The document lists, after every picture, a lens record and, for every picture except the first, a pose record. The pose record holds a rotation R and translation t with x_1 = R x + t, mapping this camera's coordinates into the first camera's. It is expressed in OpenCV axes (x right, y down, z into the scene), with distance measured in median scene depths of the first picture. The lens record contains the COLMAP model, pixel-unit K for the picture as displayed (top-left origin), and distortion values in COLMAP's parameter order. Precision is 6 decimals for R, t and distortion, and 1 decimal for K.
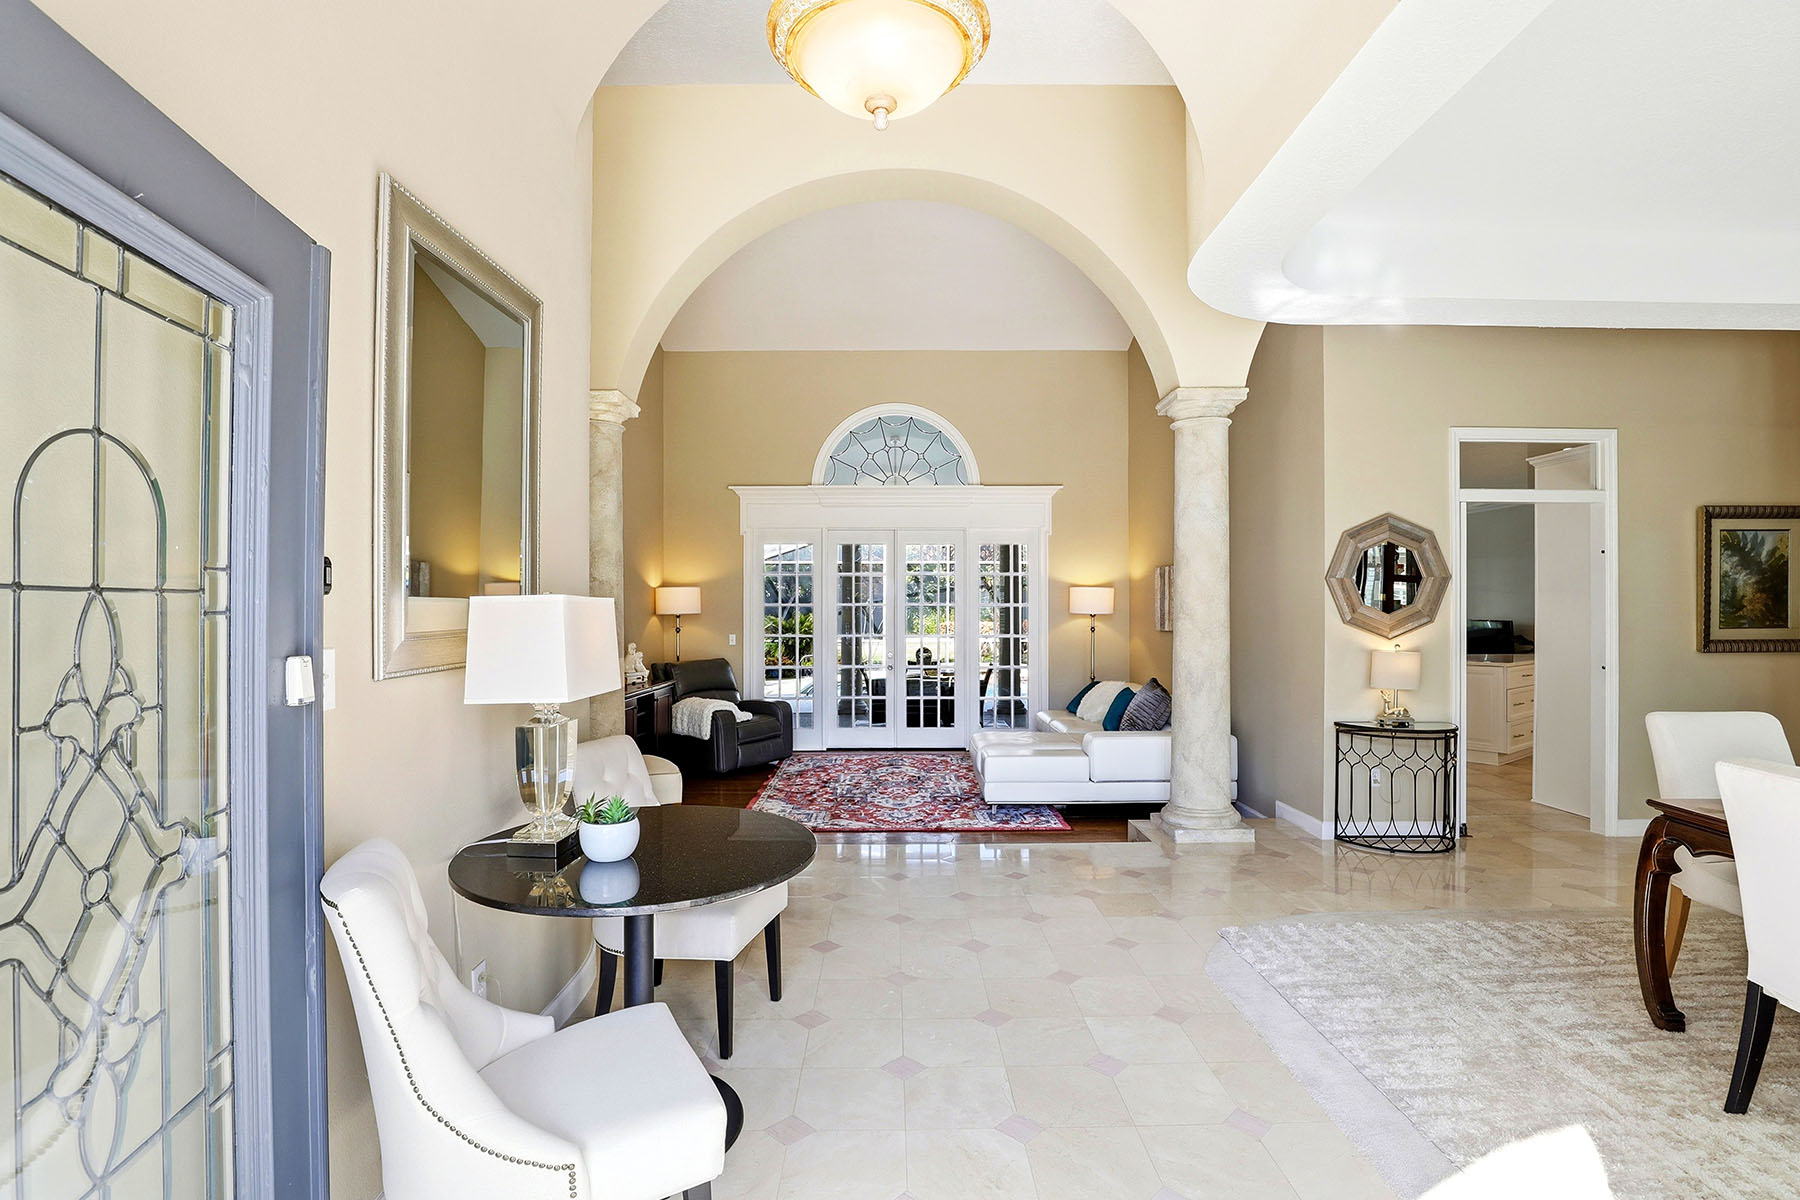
lens RADIAL K [[837.6, 0, 903.3], [0, 837.6, 607.5], [0, 0, 1]] dist [-0.035376, 0.008074]
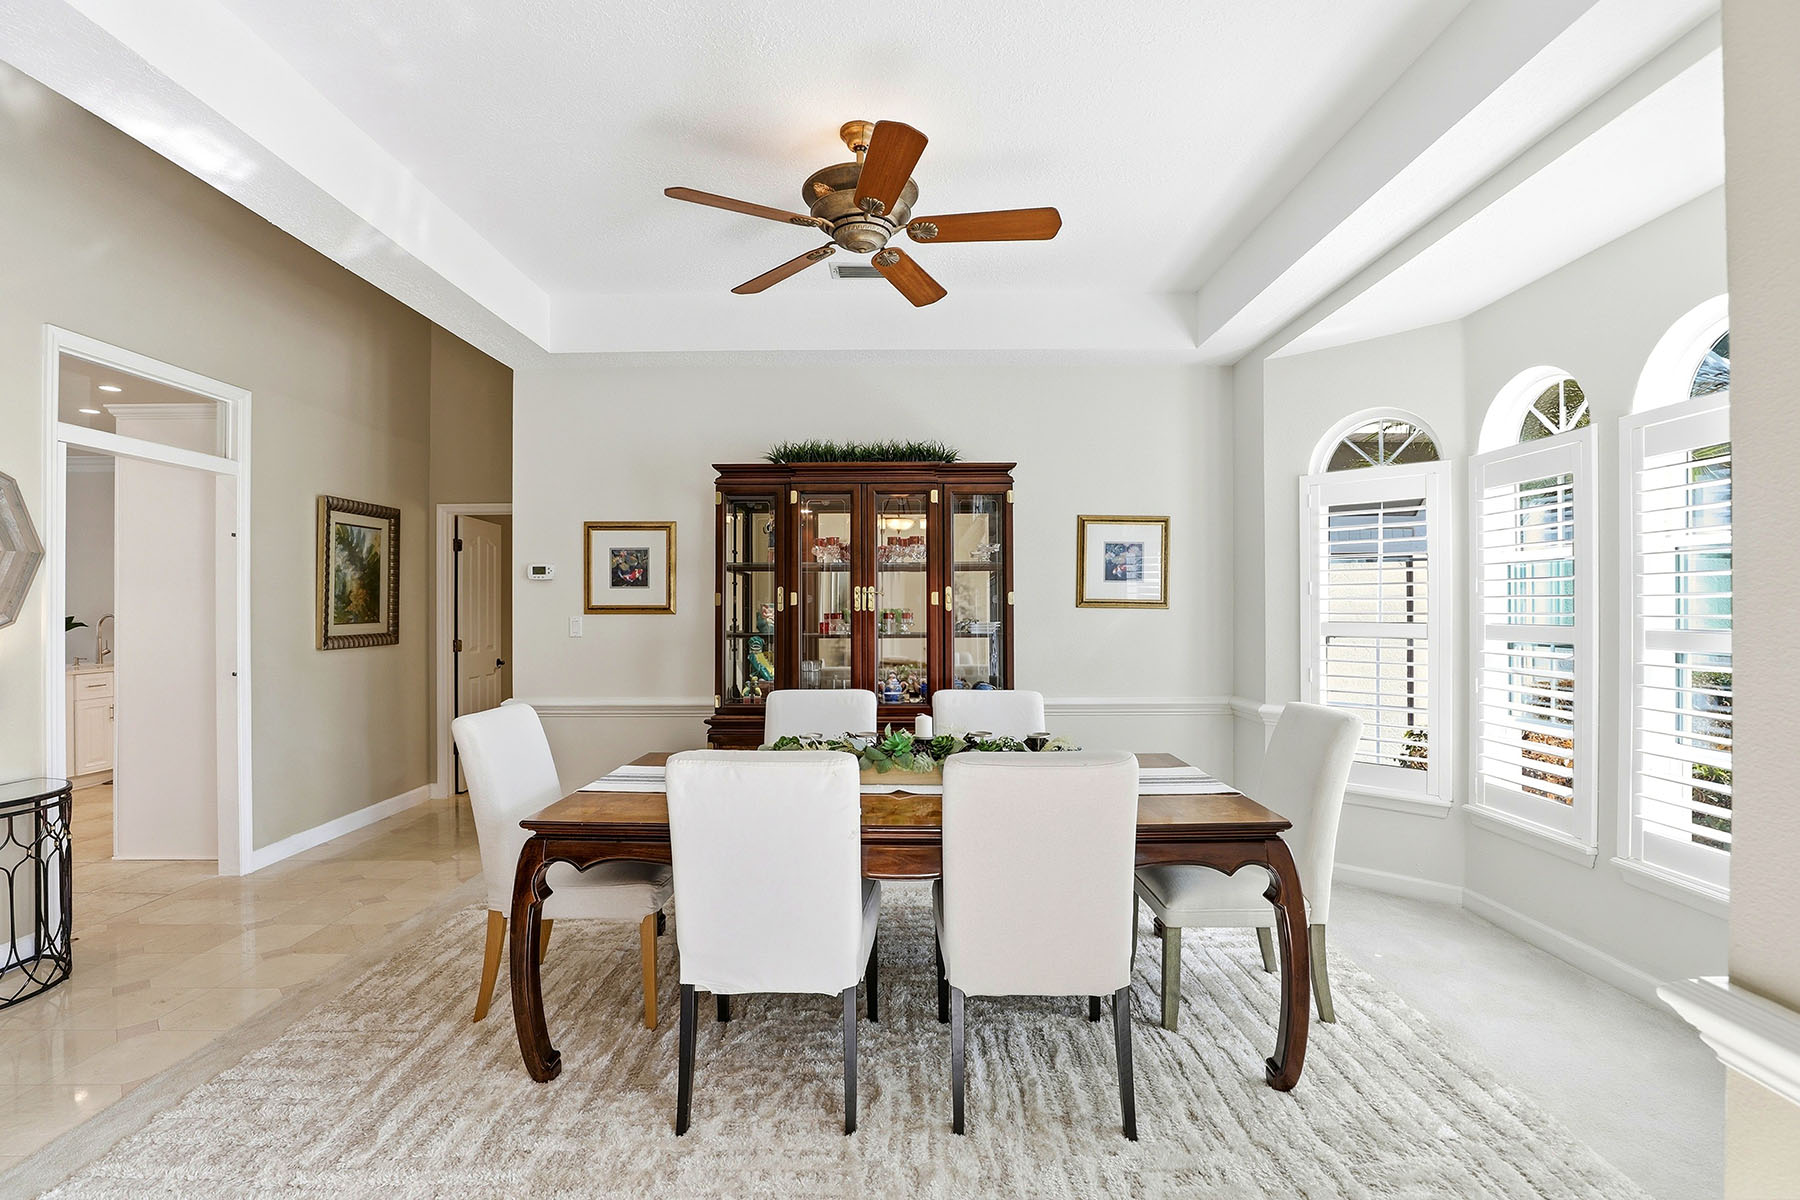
lens RADIAL K [[837.6, 0, 903.3], [0, 837.6, 607.5], [0, 0, 1]] dist [-0.035376, 0.008074]
pose [[0.014931, -0.000353, 0.999888, 0.033217], [0.005403, 0.999985, 0.000272, 0.008963], [-0.999874, 0.005399, 0.014933, 0.311261]]
